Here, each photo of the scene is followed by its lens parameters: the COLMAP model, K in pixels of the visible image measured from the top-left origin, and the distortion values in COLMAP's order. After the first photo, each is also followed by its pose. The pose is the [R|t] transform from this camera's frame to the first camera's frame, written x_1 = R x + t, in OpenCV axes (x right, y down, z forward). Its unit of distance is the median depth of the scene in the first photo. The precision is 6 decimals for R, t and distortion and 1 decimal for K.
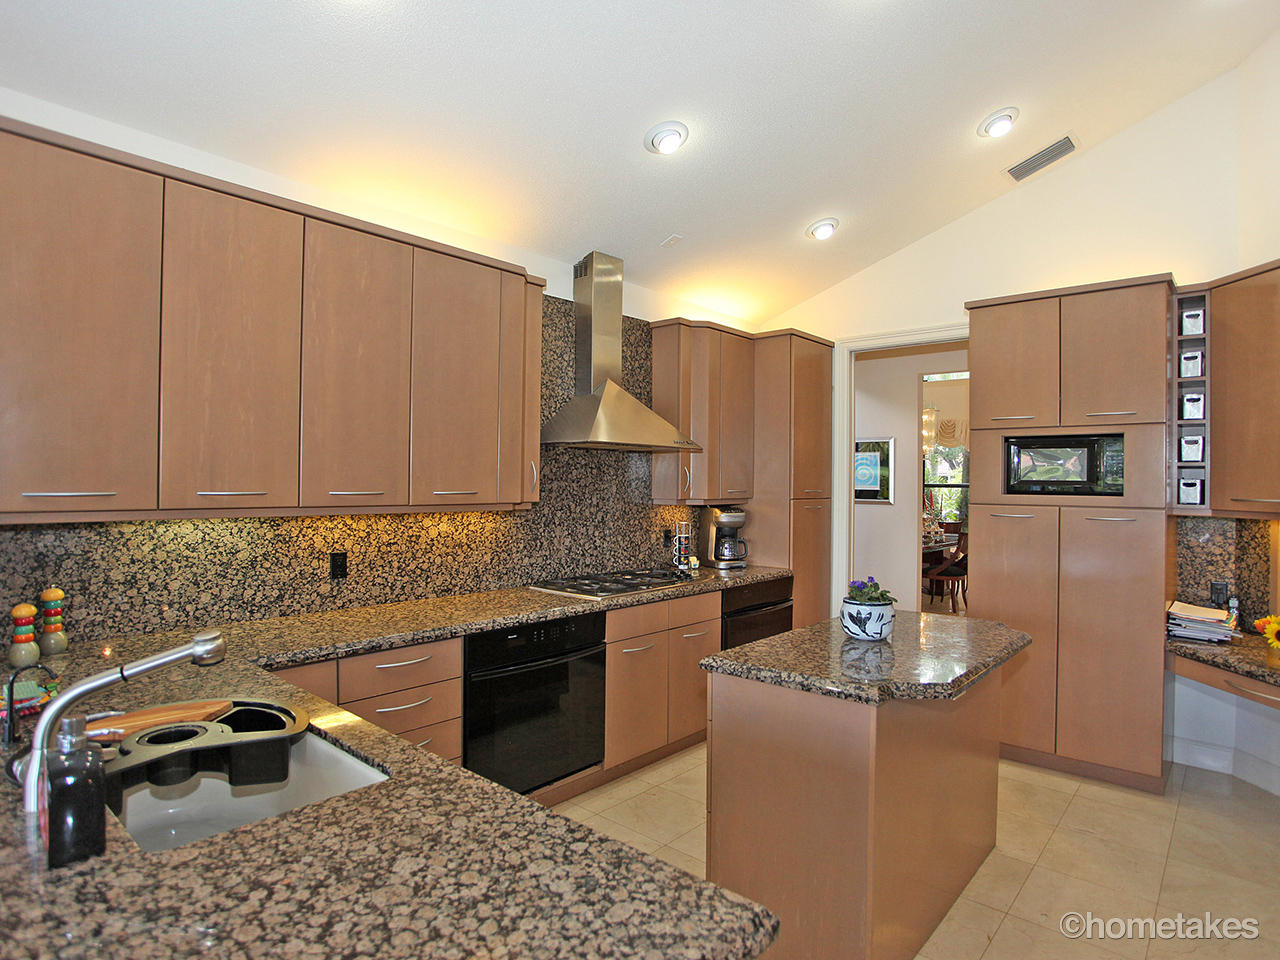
lens RADIAL K [[711.6, 0, 640.0], [0, 711.6, 480.0], [0, 0, 1]] dist [-0.003128, -0.000154]
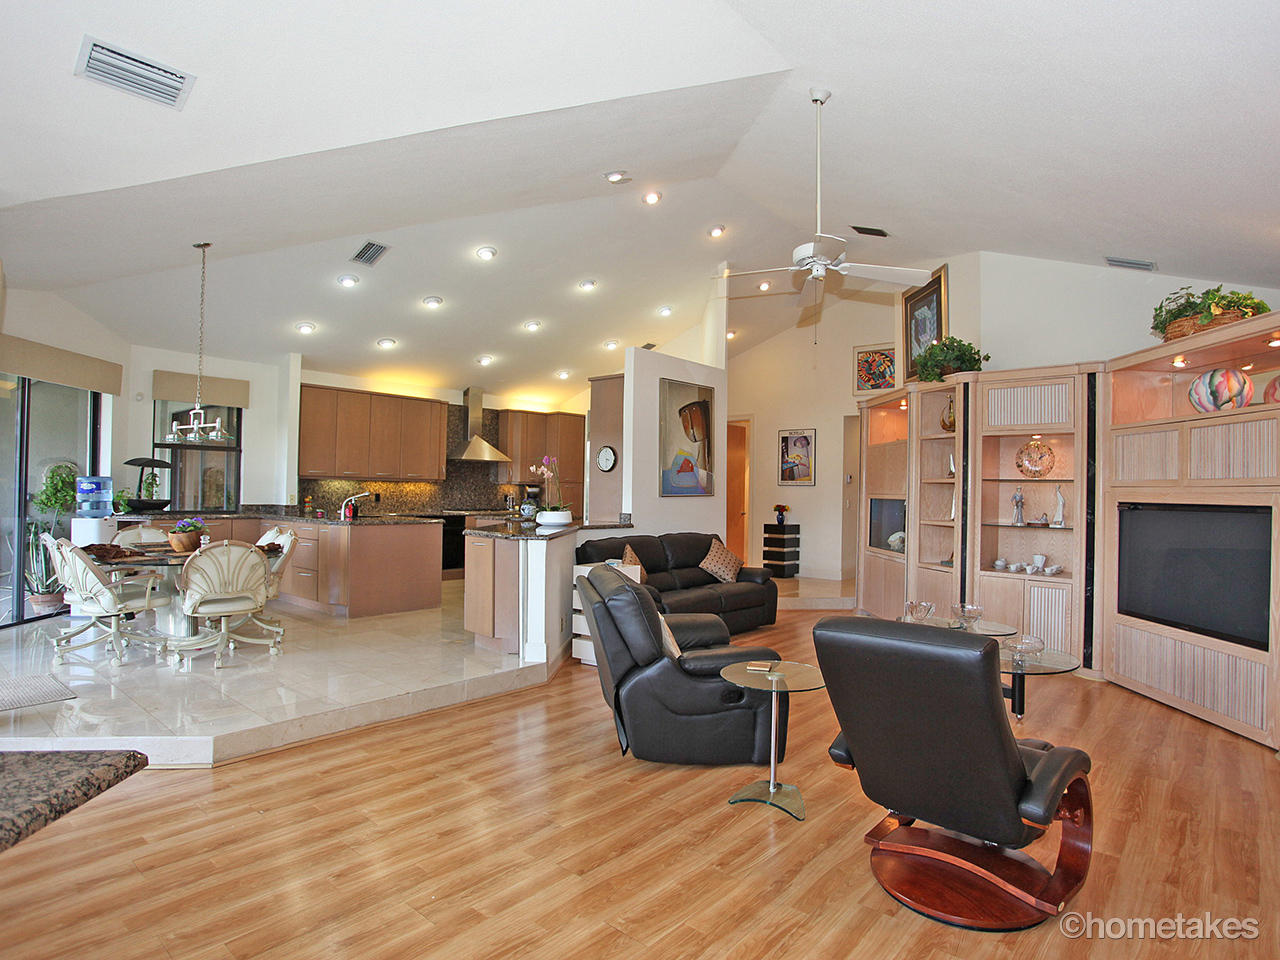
lens RADIAL K [[711.6, 0, 640.0], [0, 711.6, 480.0], [0, 0, 1]] dist [-0.003128, -0.000154]
pose [[0.999794, -0.000735, 0.020297, 0.512424], [0.001153, 0.999788, -0.020571, 0.080974], [-0.020278, 0.020591, 0.999582, -1.650007]]
